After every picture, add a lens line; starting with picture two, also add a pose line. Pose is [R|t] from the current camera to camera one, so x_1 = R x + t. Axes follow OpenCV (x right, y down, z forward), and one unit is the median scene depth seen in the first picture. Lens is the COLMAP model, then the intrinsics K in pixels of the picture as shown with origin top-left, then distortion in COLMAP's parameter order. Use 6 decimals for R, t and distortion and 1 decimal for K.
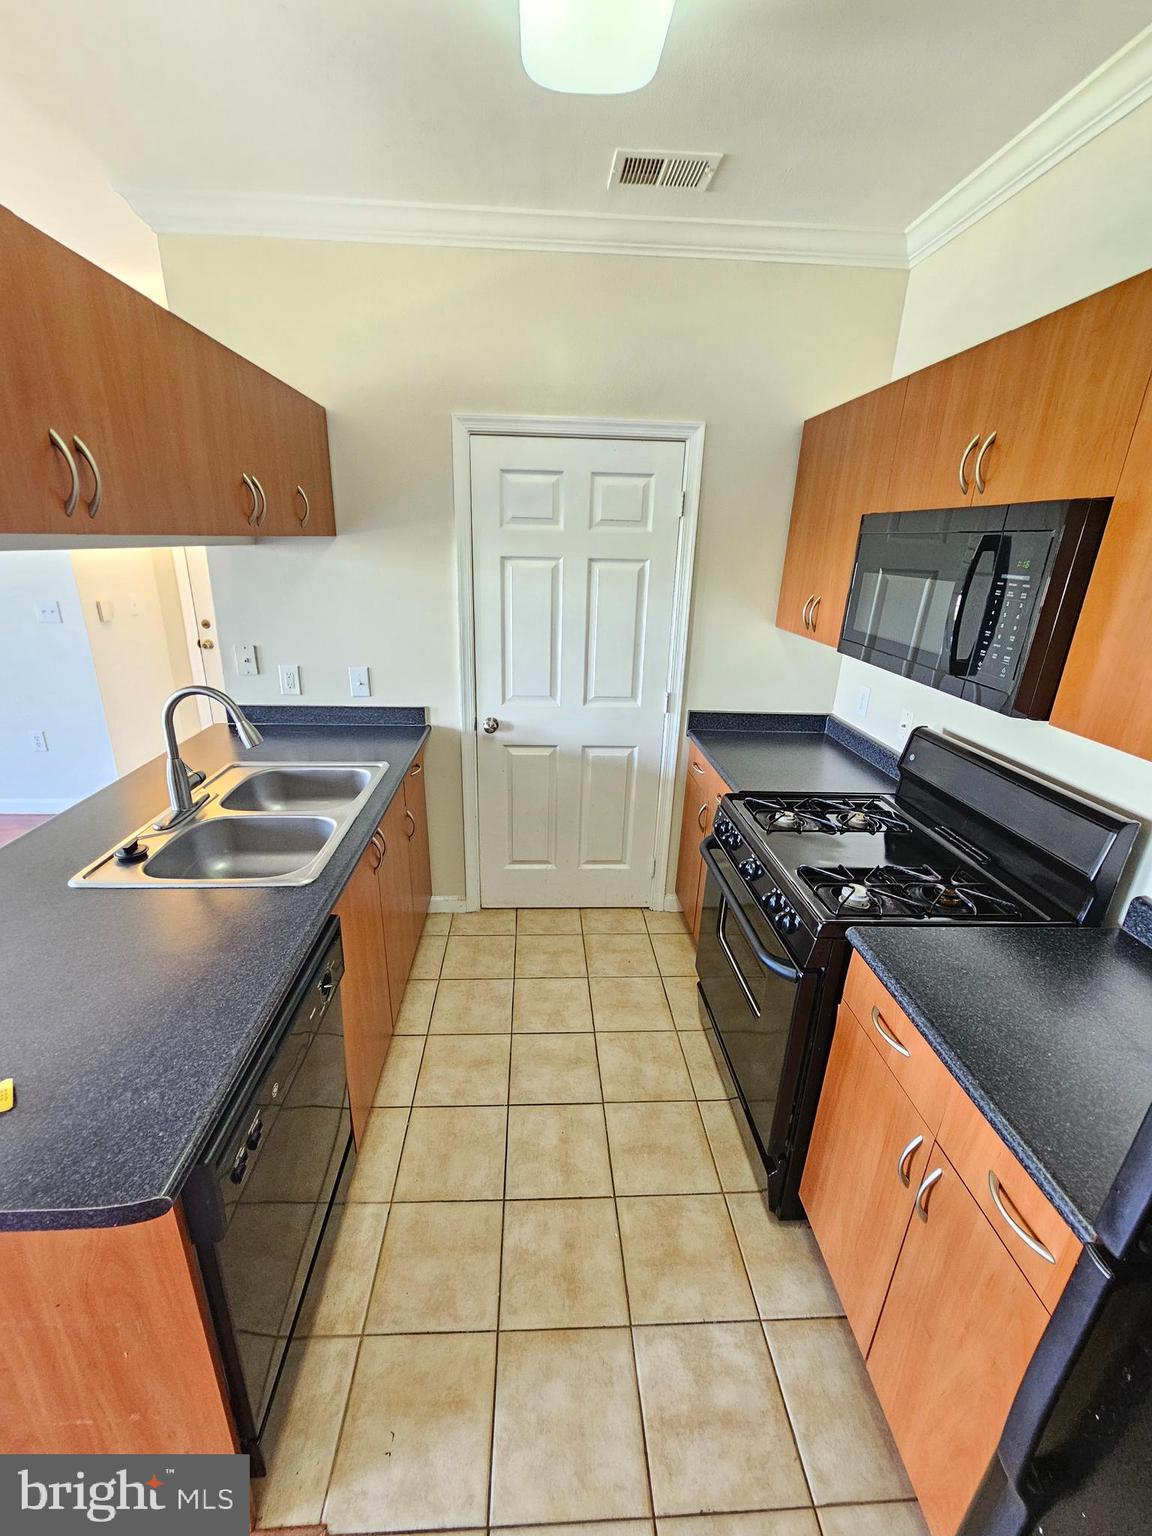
lens RADIAL K [[629.1, 0, 572.8], [0, 629.1, 765.0], [0, 0, 1]] dist [-0.002396, 0.000763]
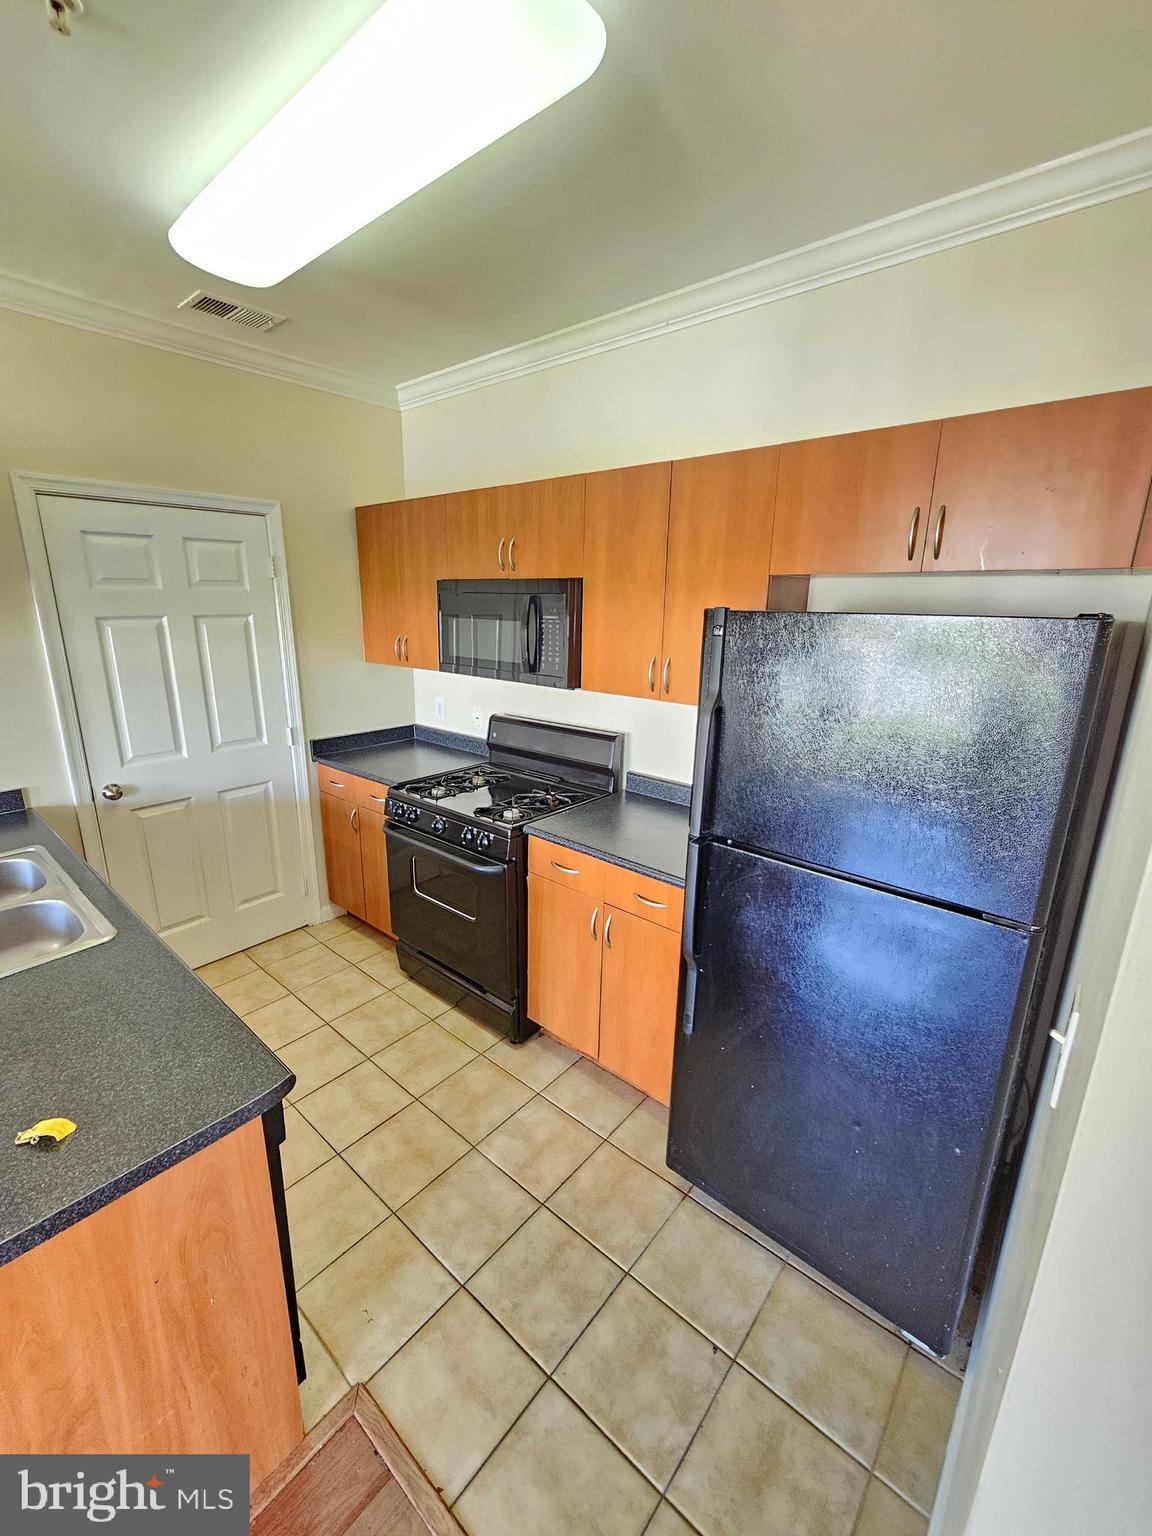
lens RADIAL K [[629.1, 0, 569.8], [0, 629.1, 769.4], [0, 0, 1]] dist [-0.002396, 0.000763]
pose [[0.689161, -0.210695, 0.693299, -0.396327], [0.250264, 0.967125, 0.045141, 0.044245], [-0.680018, 0.142398, 0.719234, -0.200956]]
